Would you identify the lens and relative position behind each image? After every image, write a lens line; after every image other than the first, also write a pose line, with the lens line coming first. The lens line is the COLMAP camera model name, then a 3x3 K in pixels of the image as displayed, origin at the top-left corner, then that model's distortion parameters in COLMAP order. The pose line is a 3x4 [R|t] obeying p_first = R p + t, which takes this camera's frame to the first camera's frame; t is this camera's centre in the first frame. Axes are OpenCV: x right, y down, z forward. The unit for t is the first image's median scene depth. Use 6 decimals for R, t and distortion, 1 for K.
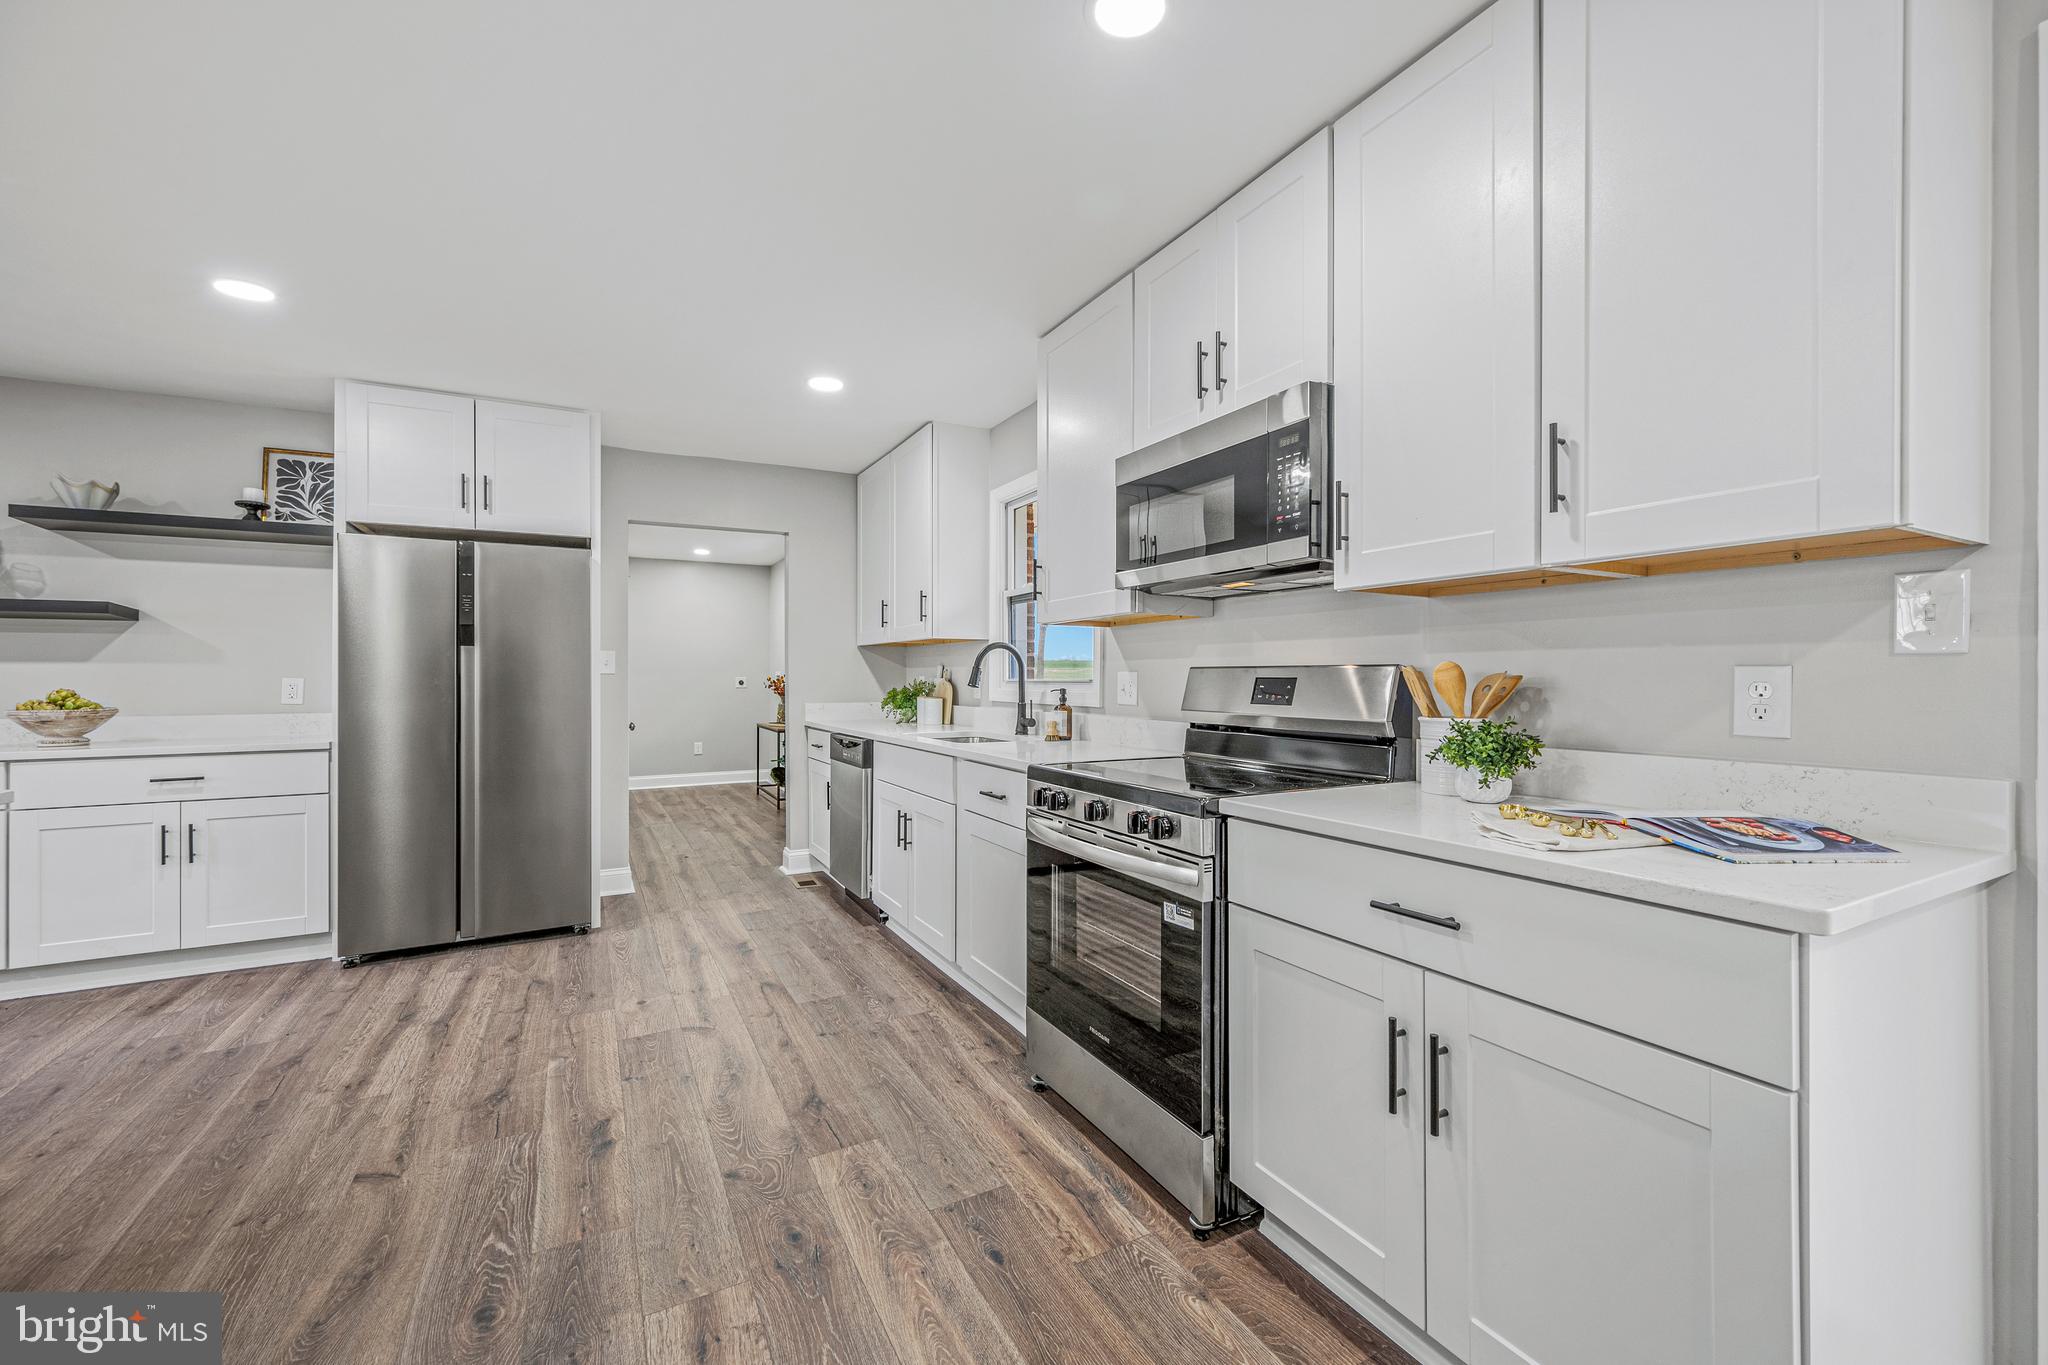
lens RADIAL K [[818.4, 0, 1024.0], [0, 818.4, 682.5], [0, 0, 1]] dist [0.000294, 0.000033]
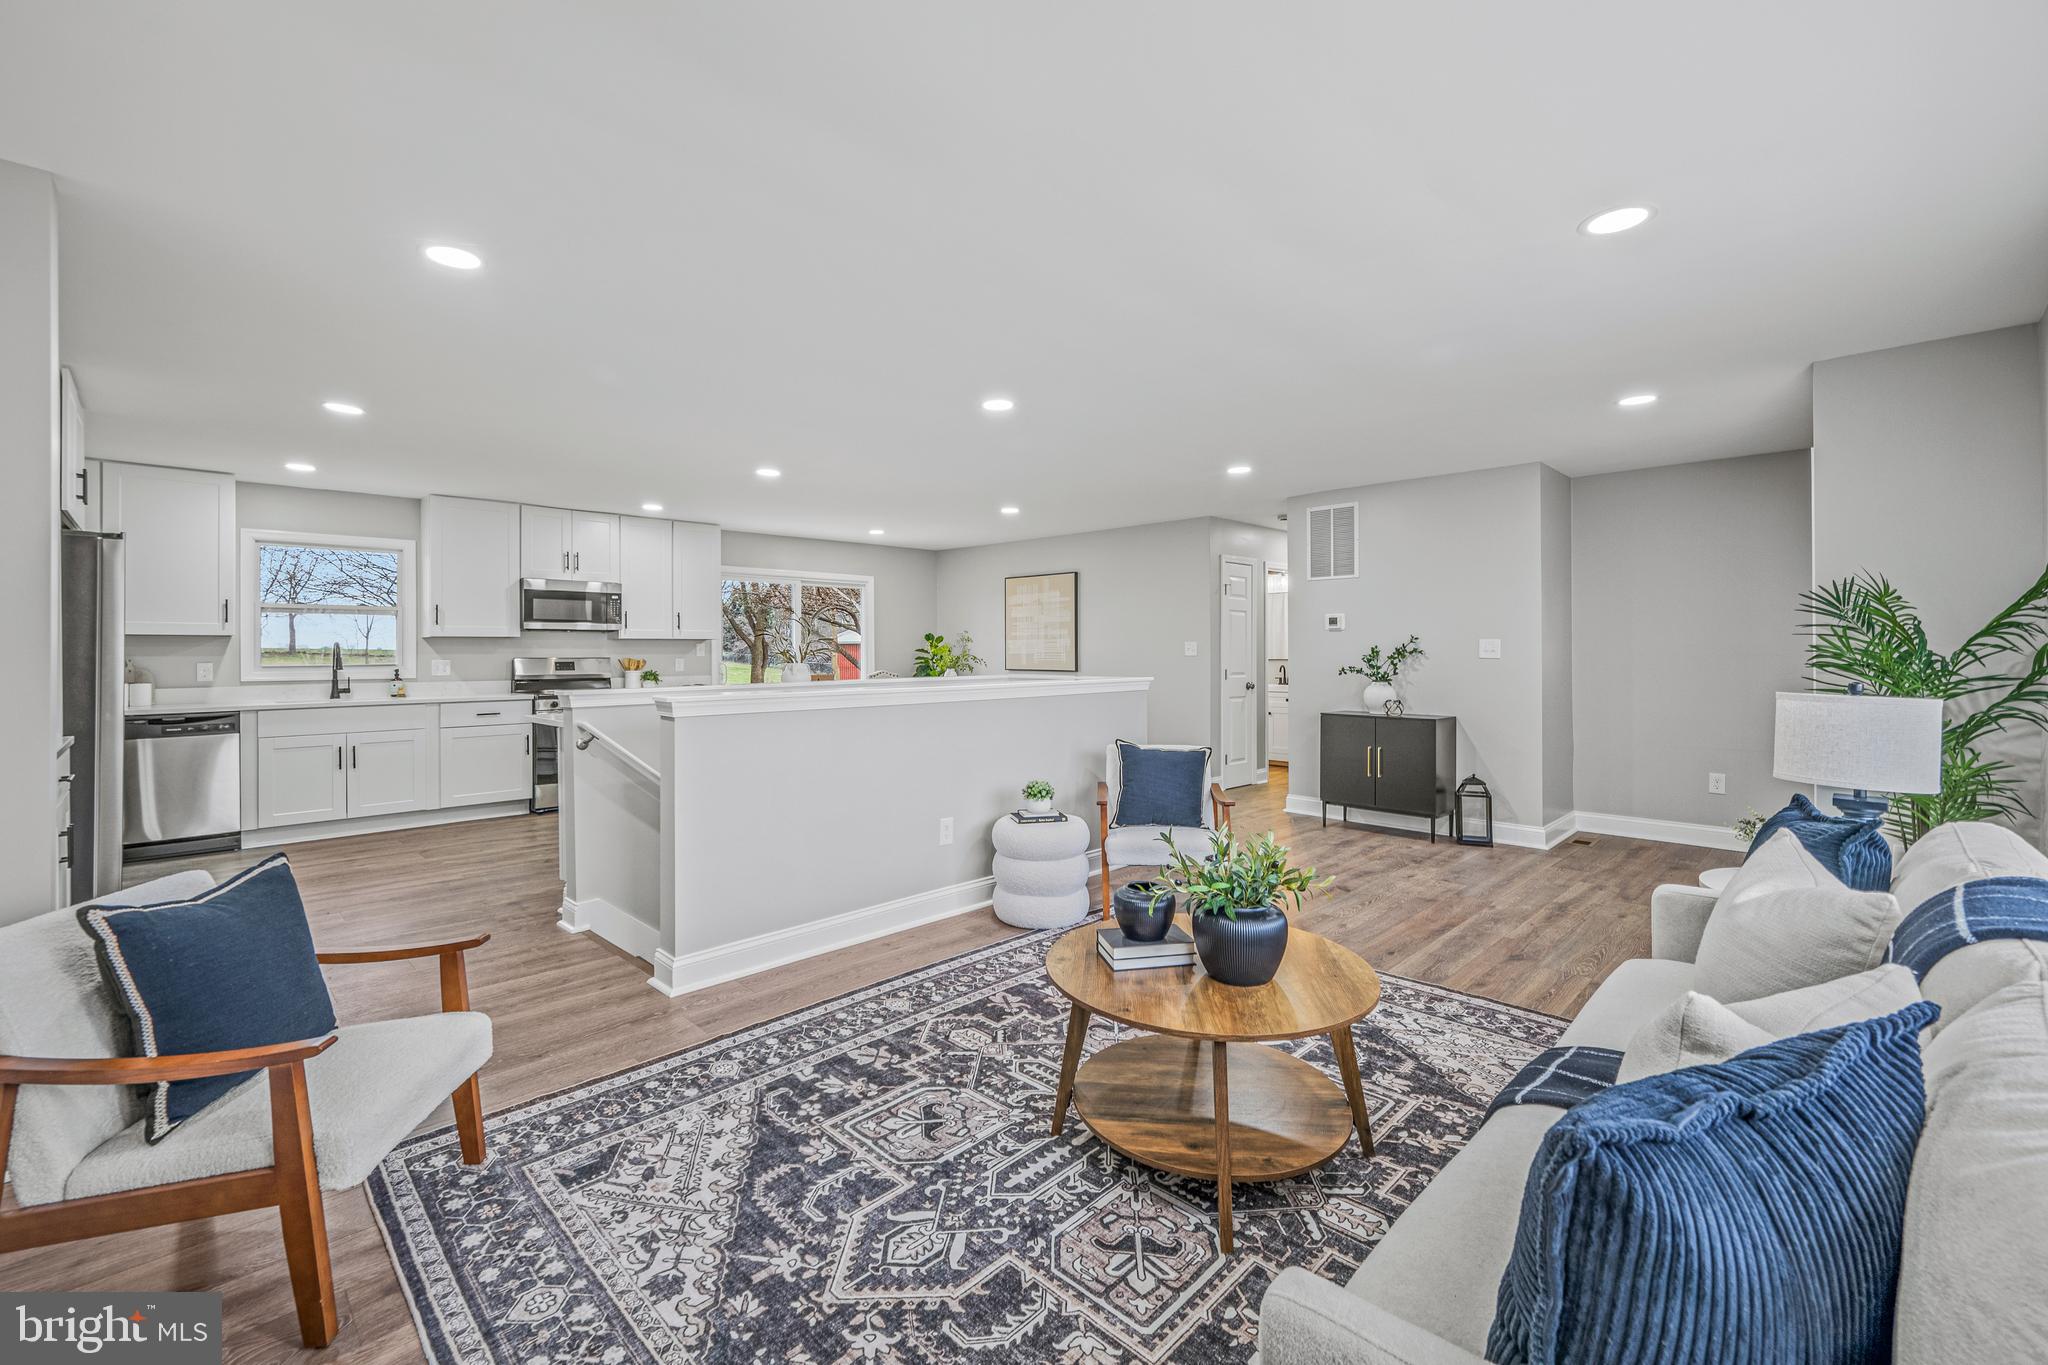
lens RADIAL K [[864.5, 0, 1017.2], [0, 864.5, 642.0], [0, 0, 1]] dist [-0.002071, -0.000407]
pose [[-0.283246, 0.012898, 0.958961, -3.005580], [0.009459, 0.999898, -0.010655, -0.026963], [-0.959001, 0.006053, -0.283339, 0.274758]]
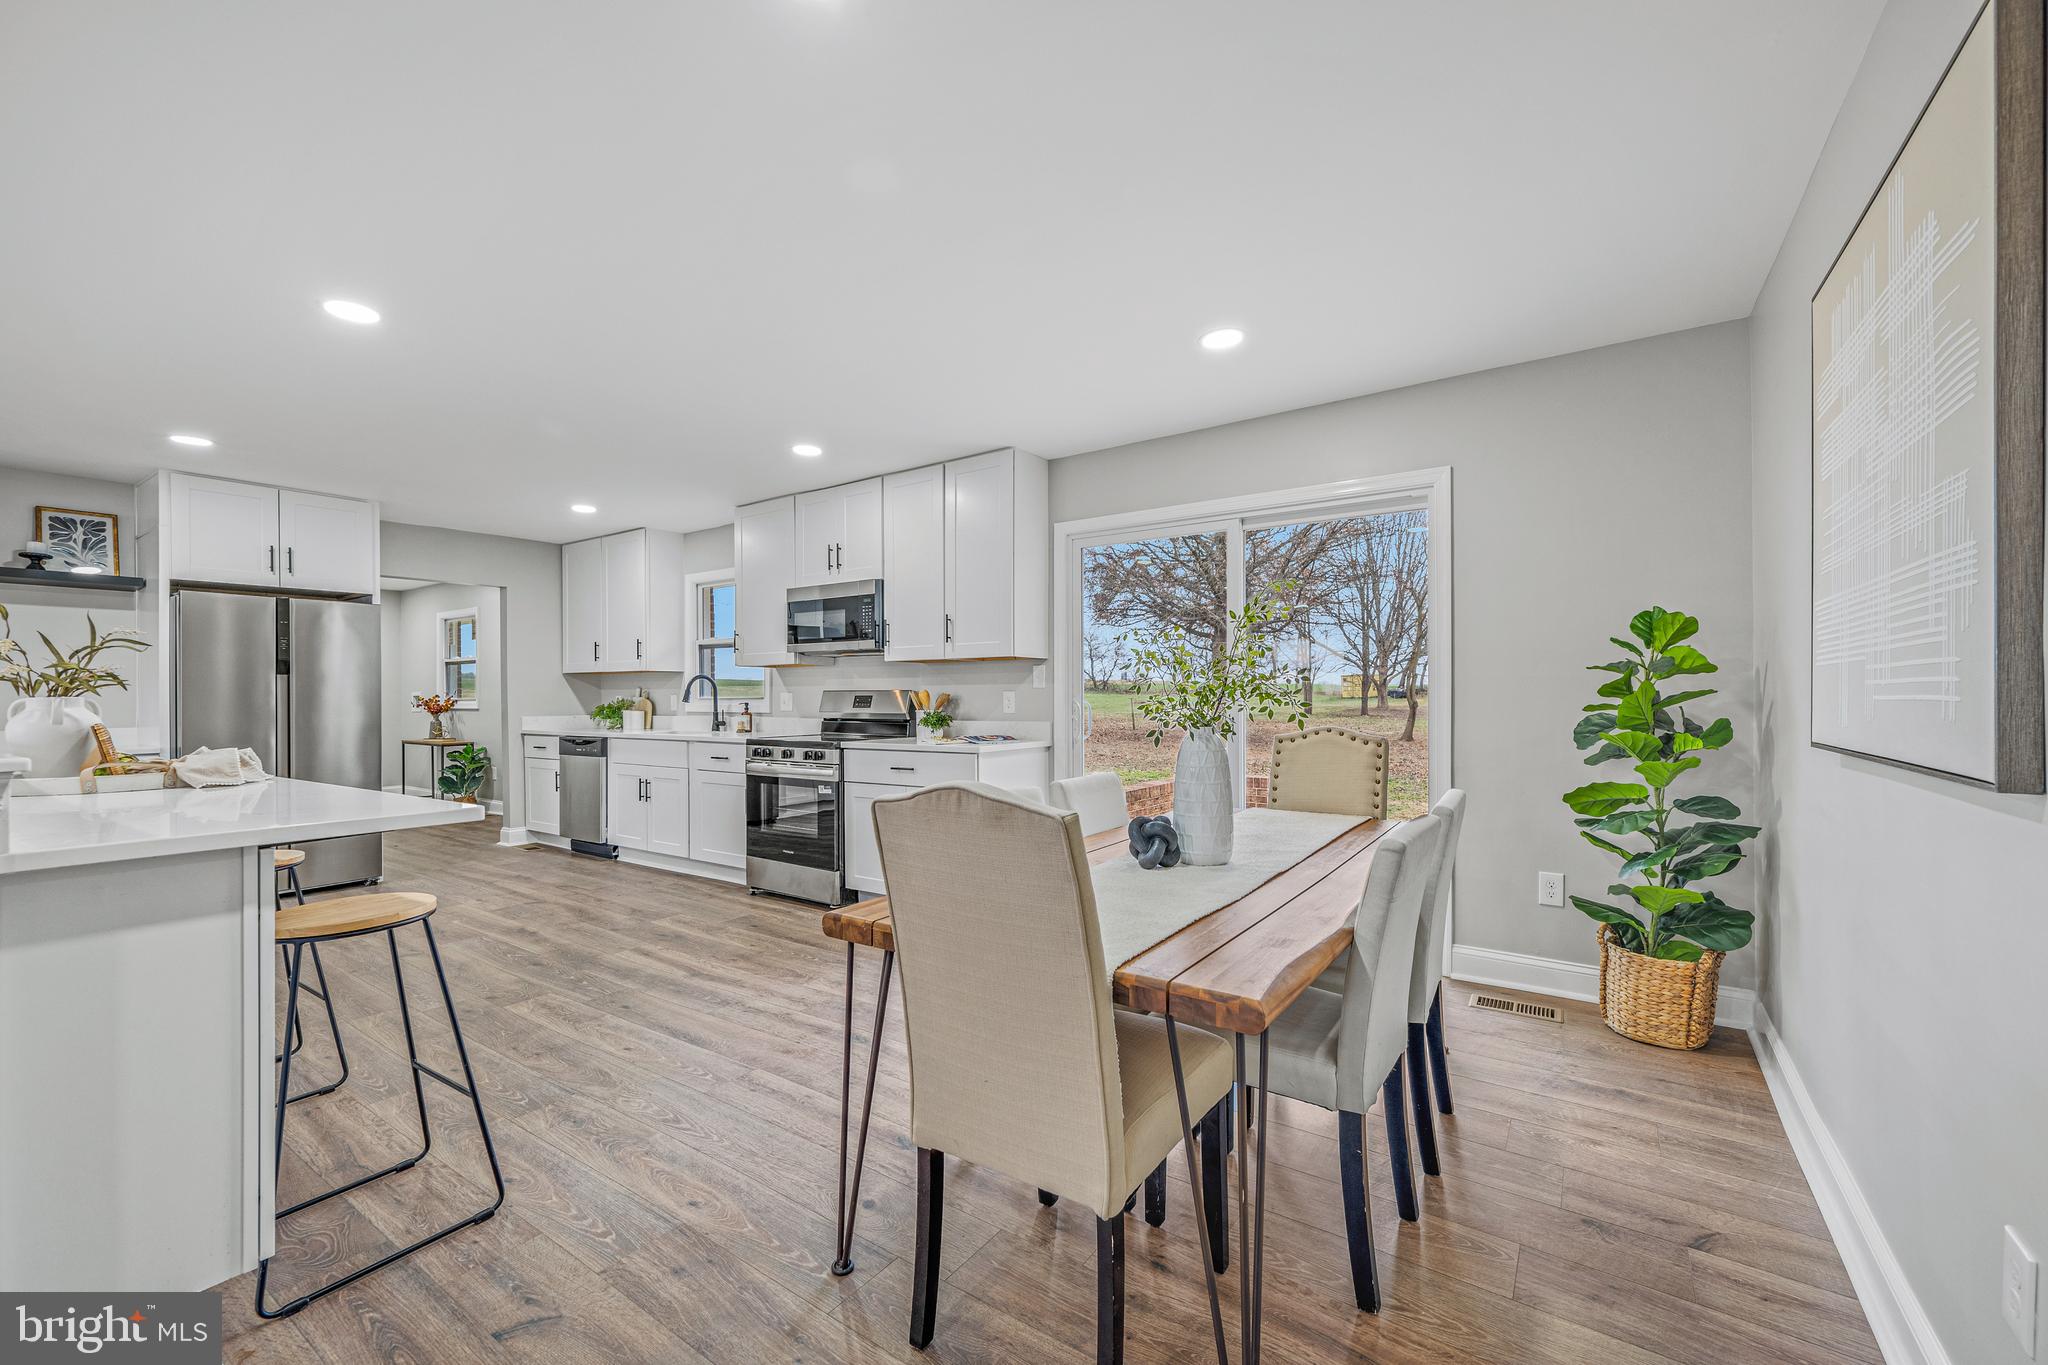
lens RADIAL K [[820.9, 0, 1024.6], [0, 820.9, 696.9], [0, 0, 1]] dist [0.000684, 0.000115]
pose [[0.889778, -0.004495, 0.456372, -0.298630], [0.006854, 0.999970, -0.003513, 0.007697], [-0.456342, 0.006254, 0.889782, -1.100193]]
